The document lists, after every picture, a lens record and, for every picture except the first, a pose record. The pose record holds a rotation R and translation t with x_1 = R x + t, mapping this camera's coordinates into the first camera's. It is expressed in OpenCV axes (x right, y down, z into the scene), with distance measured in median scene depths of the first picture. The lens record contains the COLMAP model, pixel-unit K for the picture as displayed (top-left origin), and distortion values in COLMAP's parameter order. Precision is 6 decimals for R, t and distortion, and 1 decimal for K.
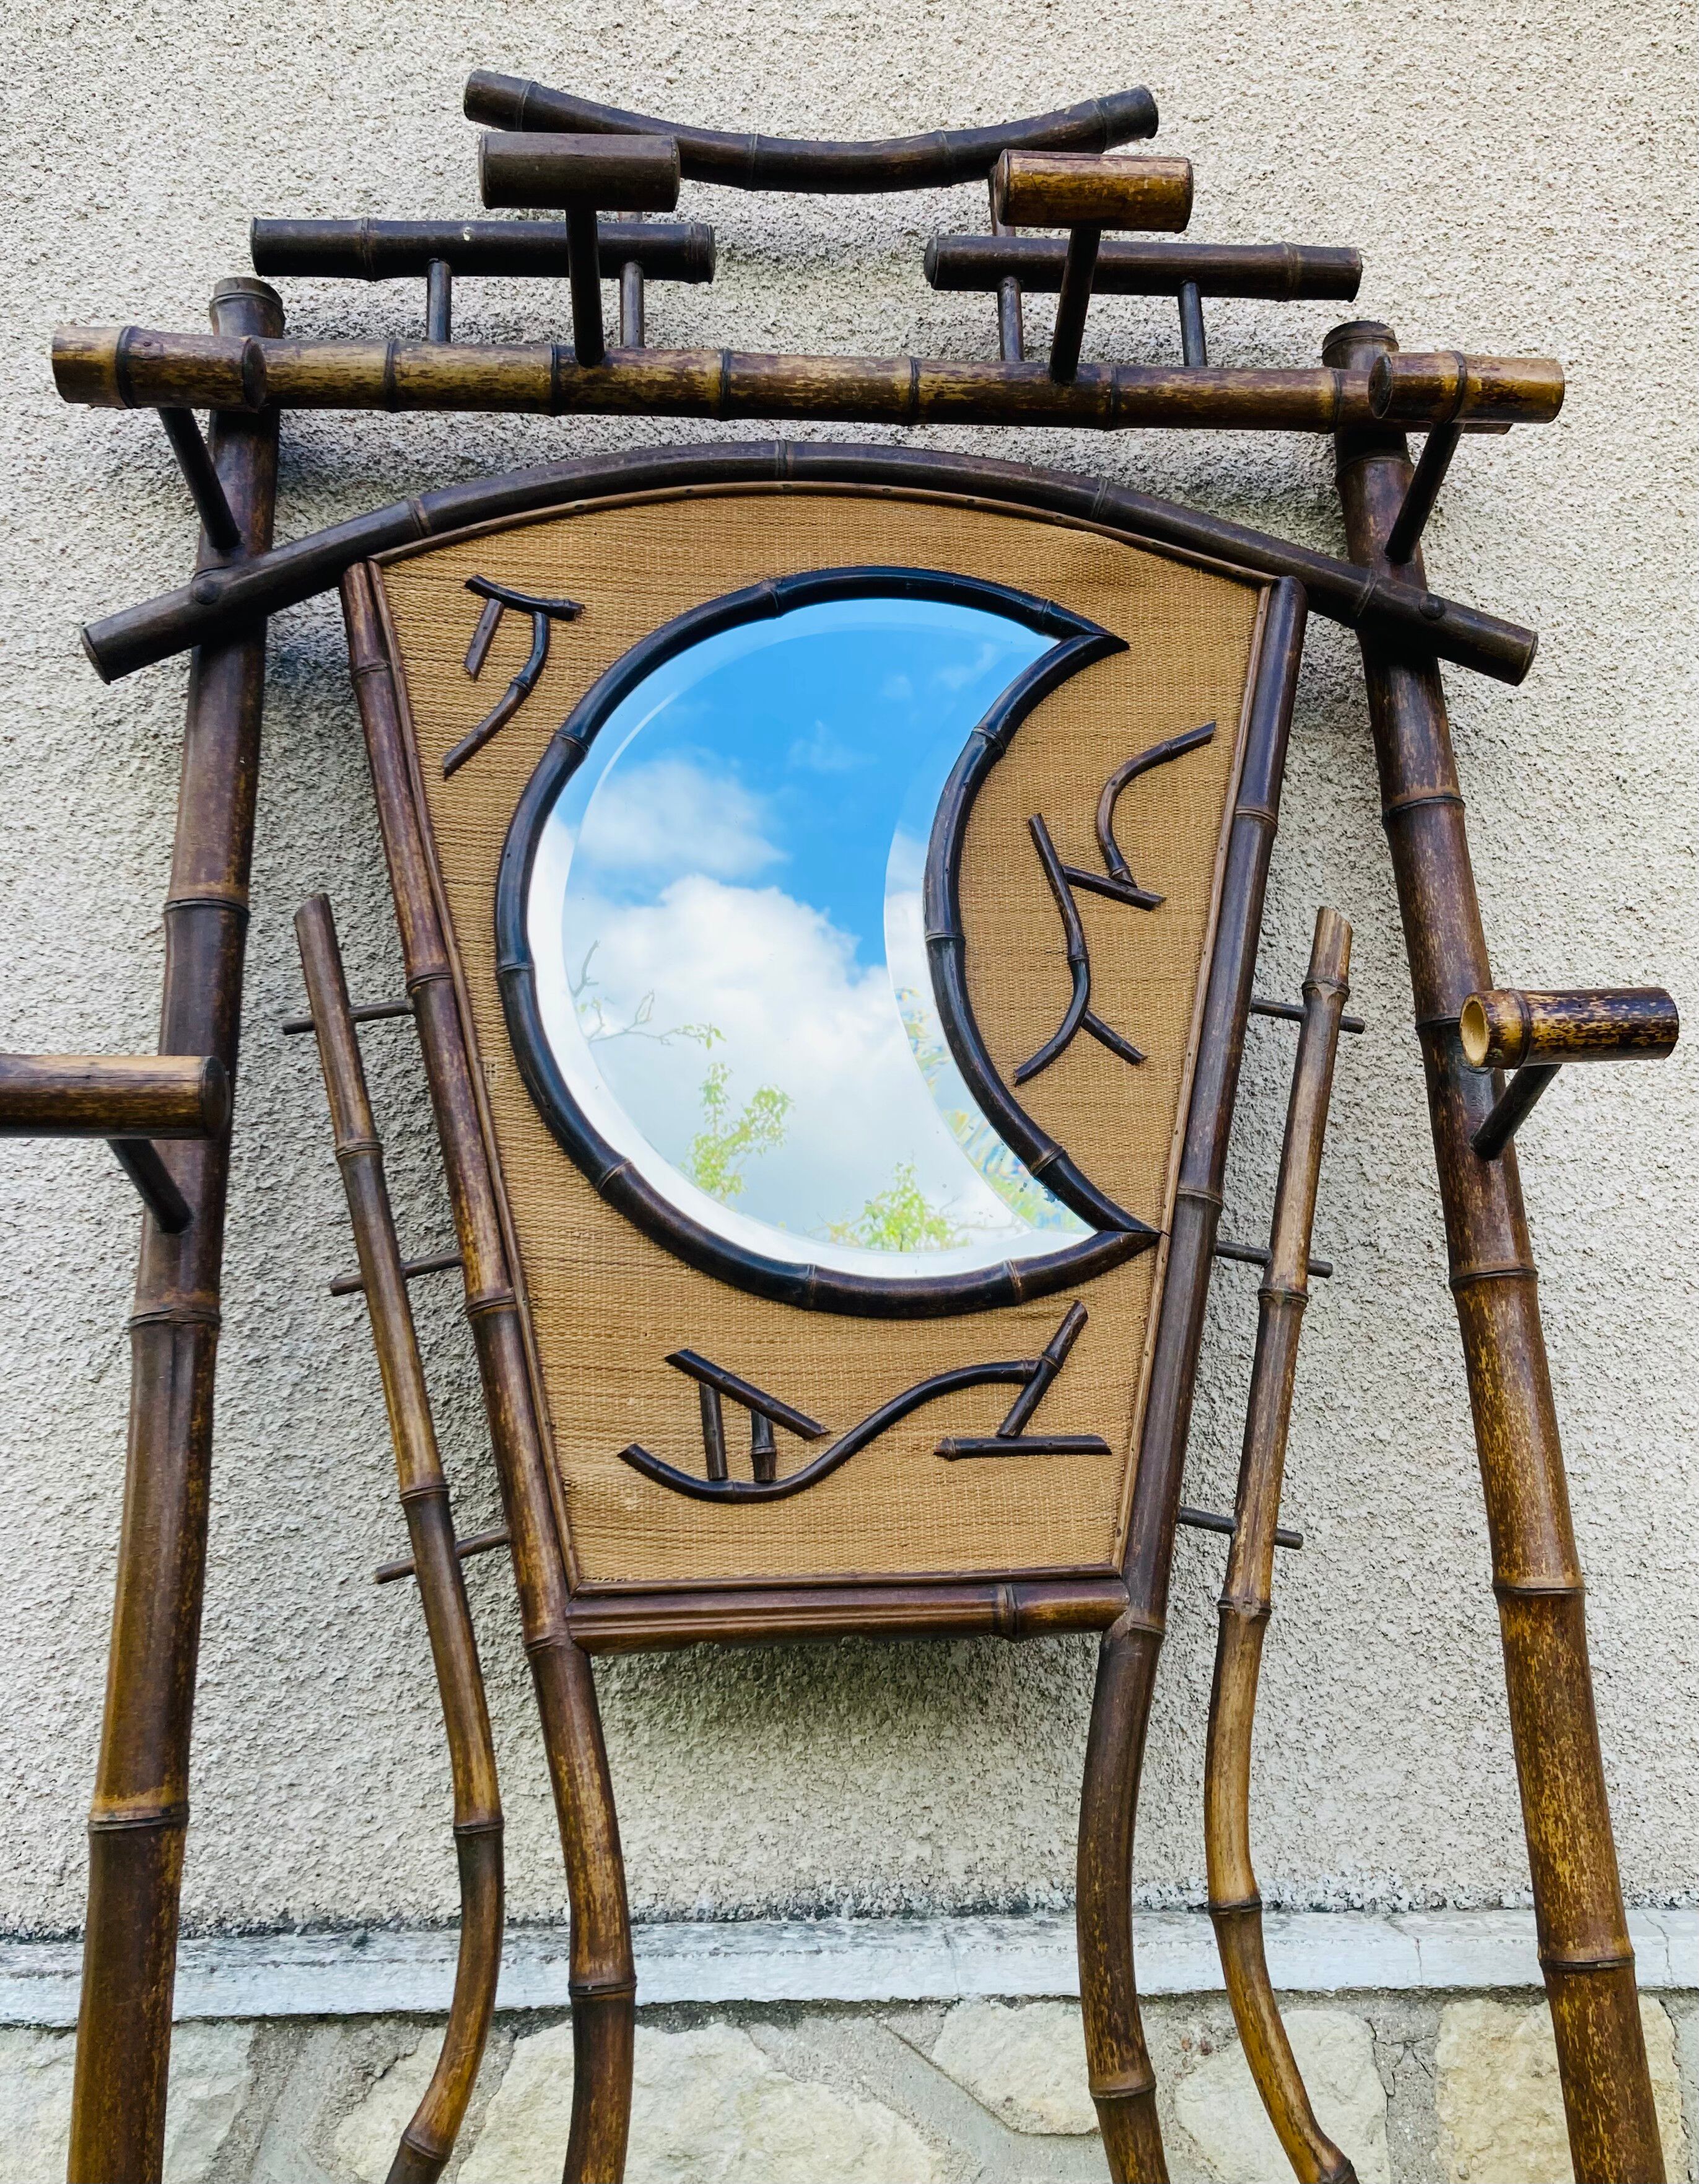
lens RADIAL K [[2057.6, 0, 900.1], [0, 2057.6, 1012.1], [0, 0, 1]] dist [0.018934, 0.000000]
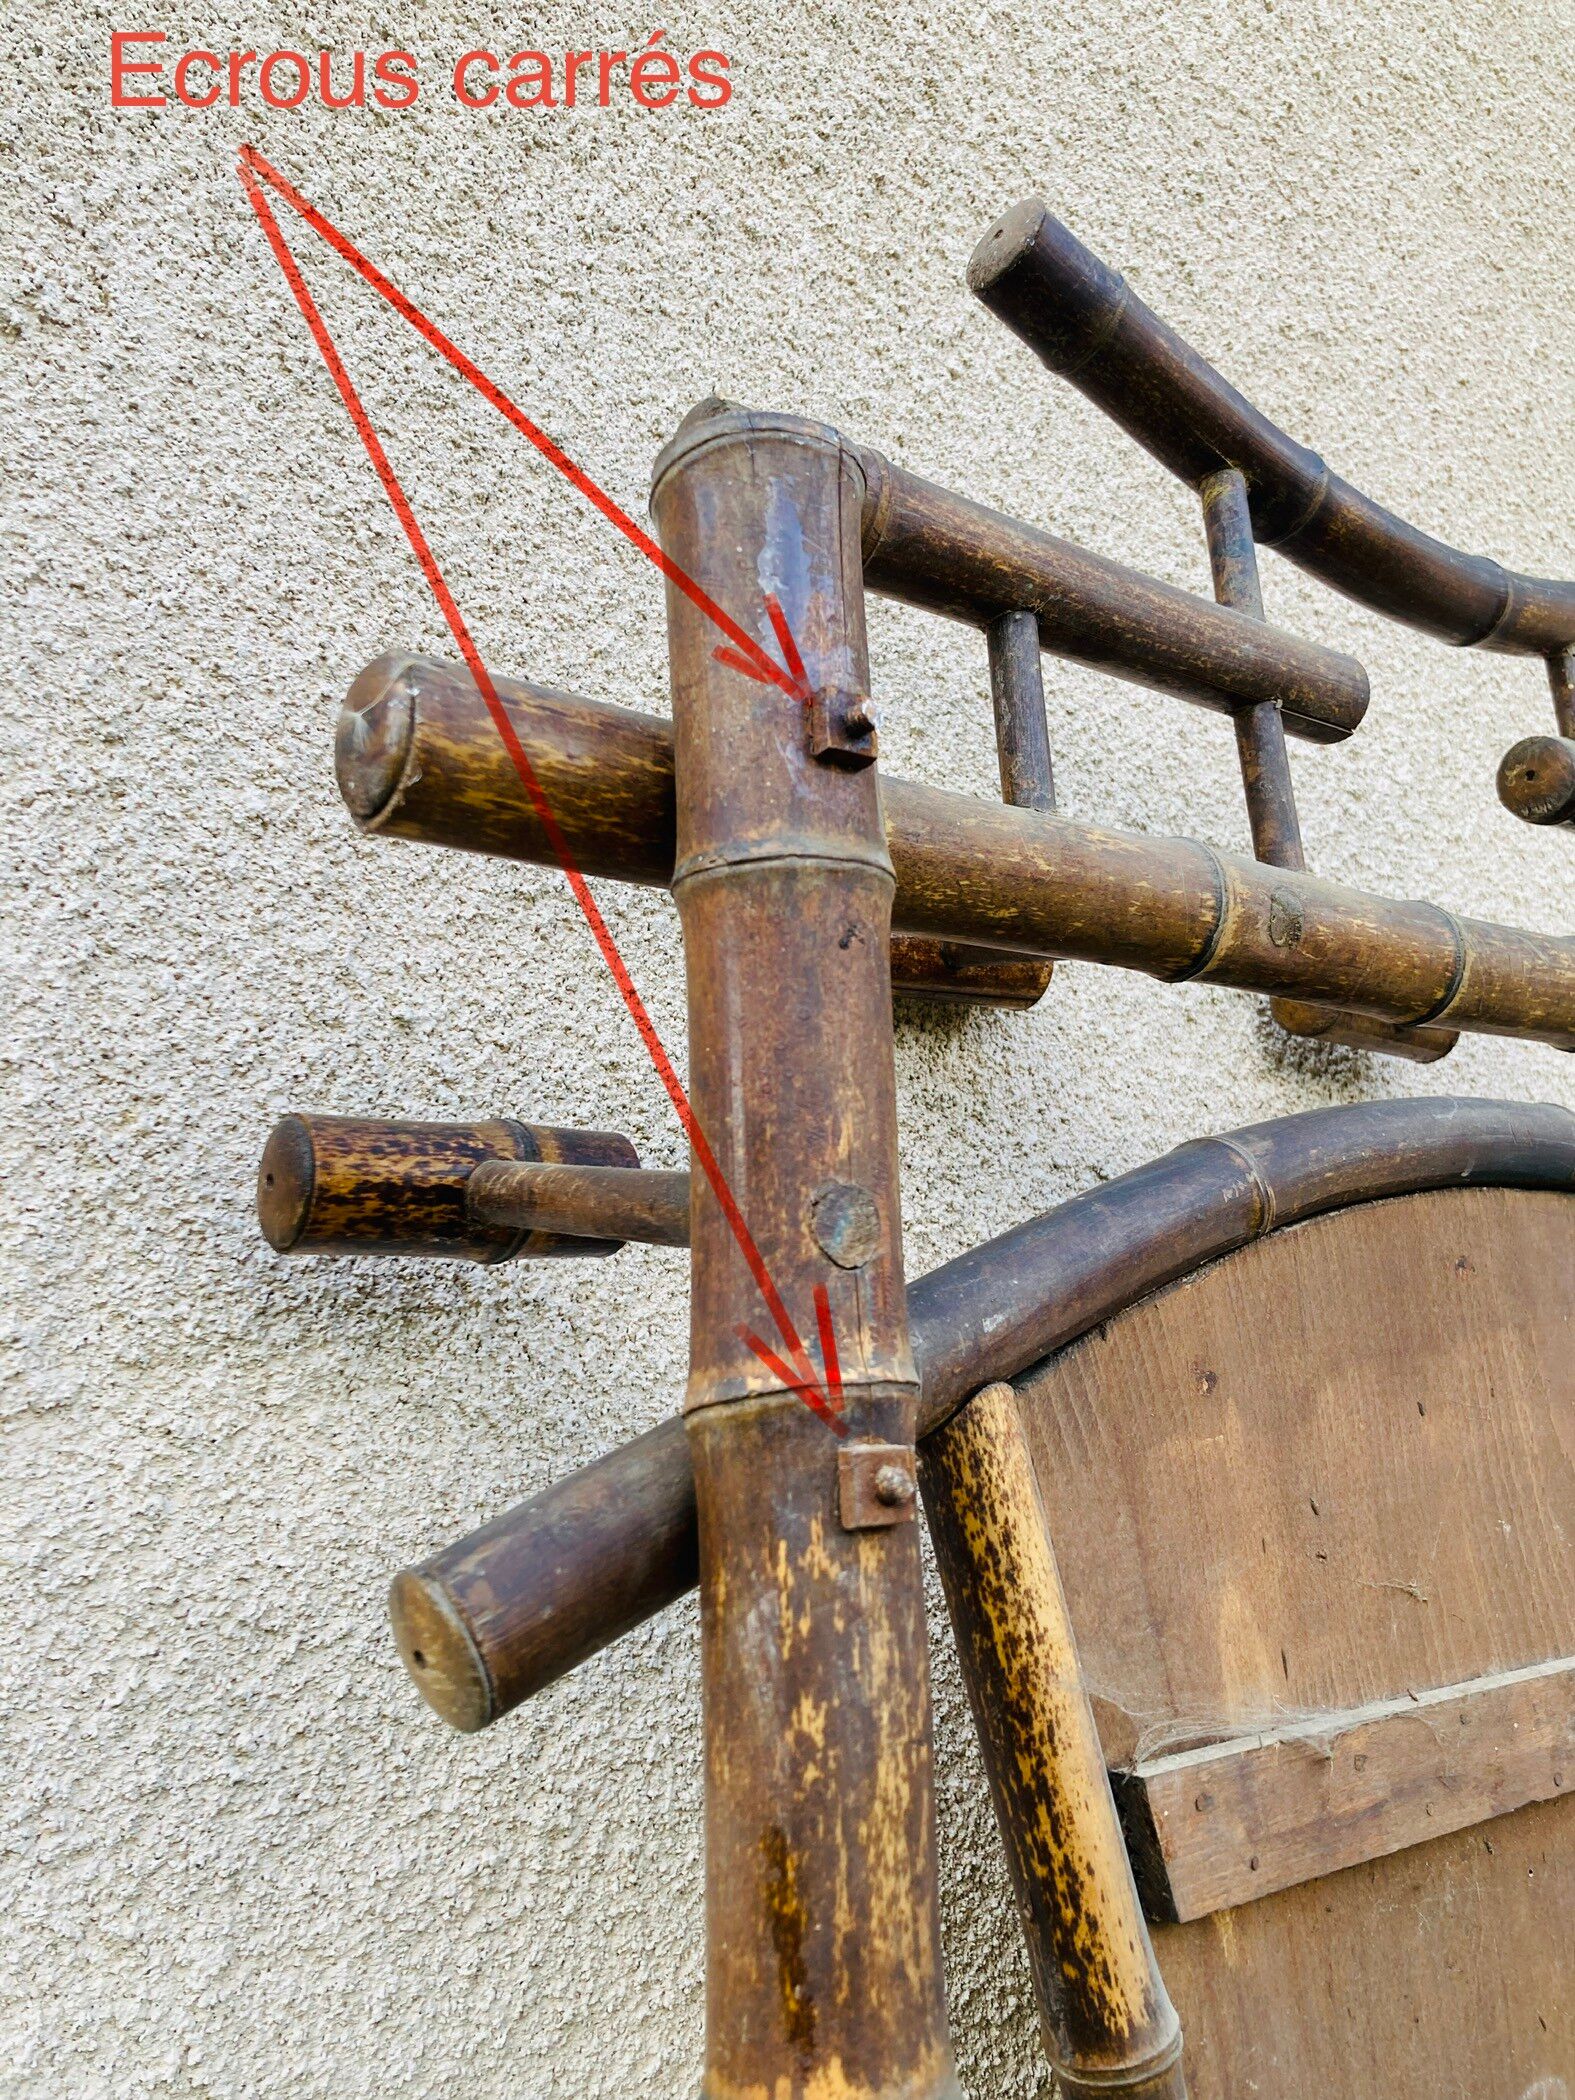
lens RADIAL K [[1731.4, 0, 801.2], [0, 1731.4, 1036.8], [0, 0, 1]] dist [0.024512, -0.003683]
pose [[0.833276, 0.114272, 0.540919, -0.503424], [-0.162614, 0.985785, 0.042251, -0.319462], [-0.528401, -0.123168, 0.840013, 0.662953]]
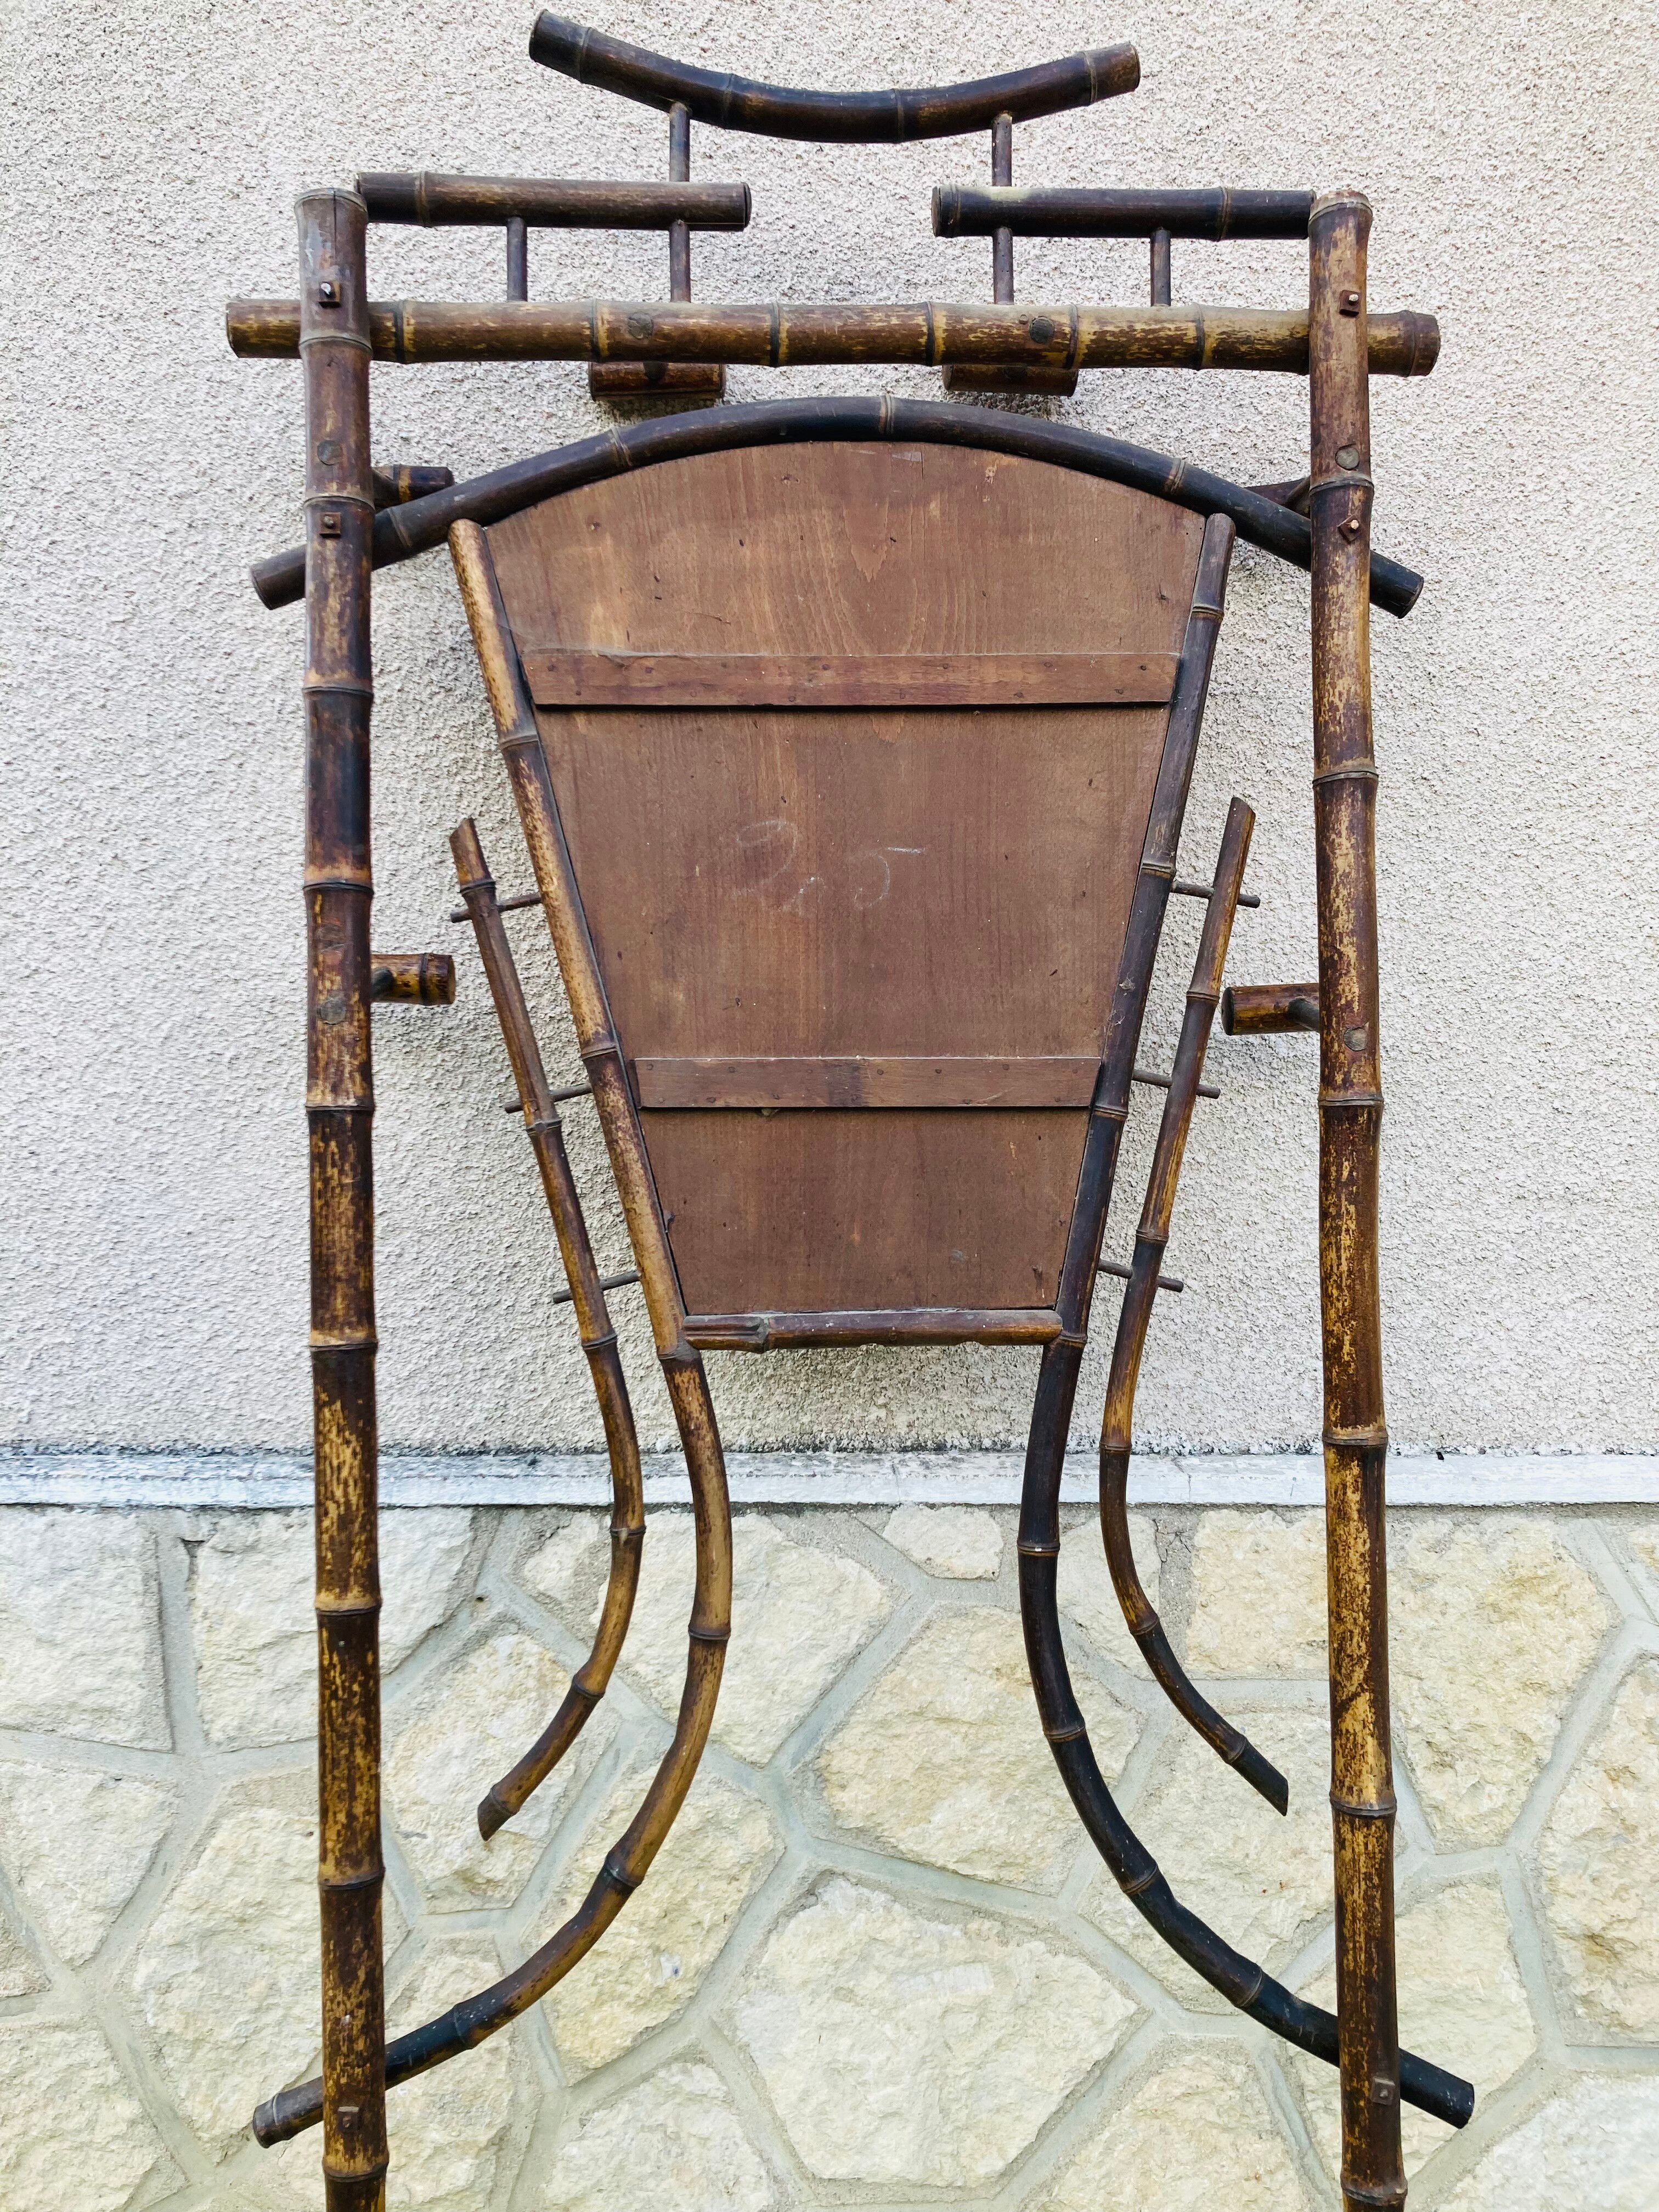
lens RADIAL K [[1823.7, 0, 847.4], [0, 1823.7, 1088.9], [0, 0, 1]] dist [0.024512, -0.003683]
pose [[0.999252, 0.023010, -0.031087, 0.022518], [-0.011788, 0.946713, 0.321864, -0.271153], [0.036836, -0.321256, 0.946276, -0.236089]]
